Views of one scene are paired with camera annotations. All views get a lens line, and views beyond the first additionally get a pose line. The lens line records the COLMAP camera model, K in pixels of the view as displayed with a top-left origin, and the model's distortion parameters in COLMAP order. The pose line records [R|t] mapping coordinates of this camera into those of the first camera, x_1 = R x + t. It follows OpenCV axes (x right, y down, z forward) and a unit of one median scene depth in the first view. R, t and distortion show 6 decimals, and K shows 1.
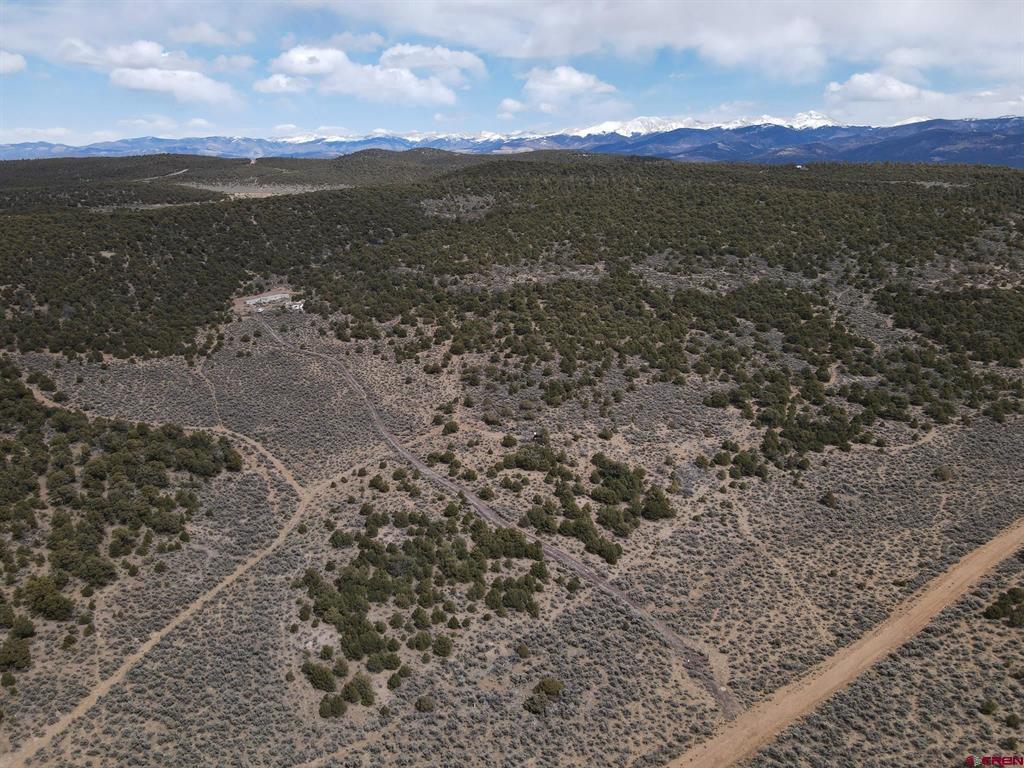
lens RADIAL K [[744.1, 0, 508.2], [0, 744.1, 387.8], [0, 0, 1]] dist [0.012402, 0.013487]
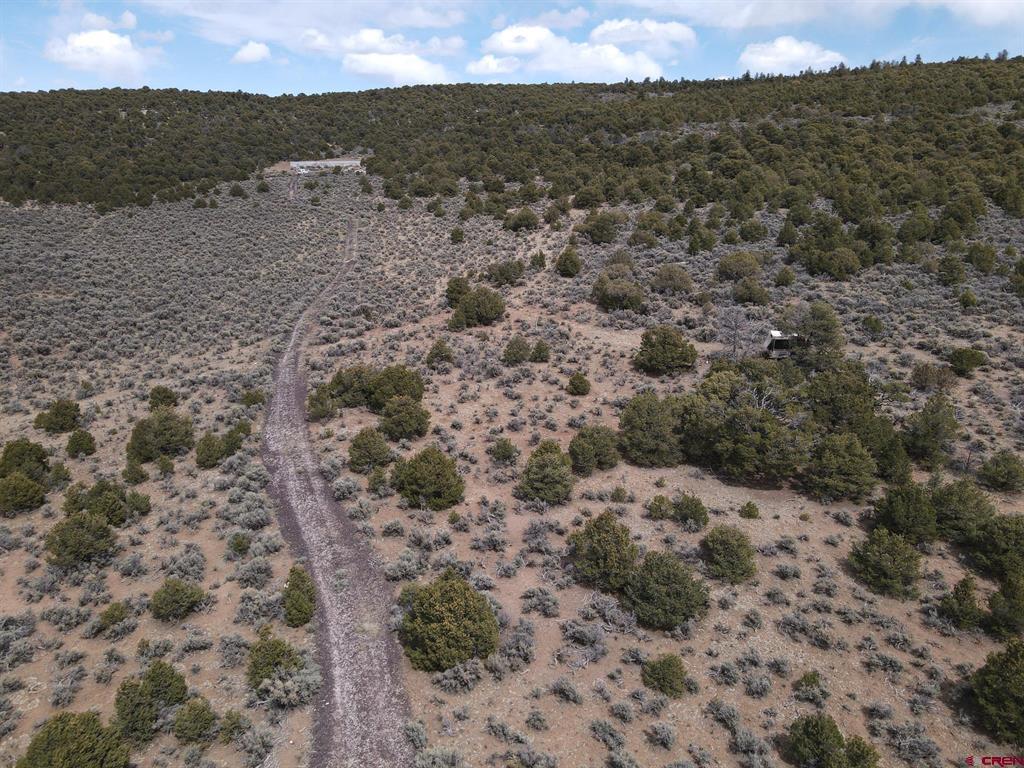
lens RADIAL K [[744.1, 0, 488.4], [0, 744.1, 369.9], [0, 0, 1]] dist [0.012402, 0.013487]
pose [[0.961109, 0.070403, -0.267044, 0.006540], [-0.069281, 0.997504, 0.013631, 0.042596], [0.267337, 0.005400, 0.963588, 0.406500]]
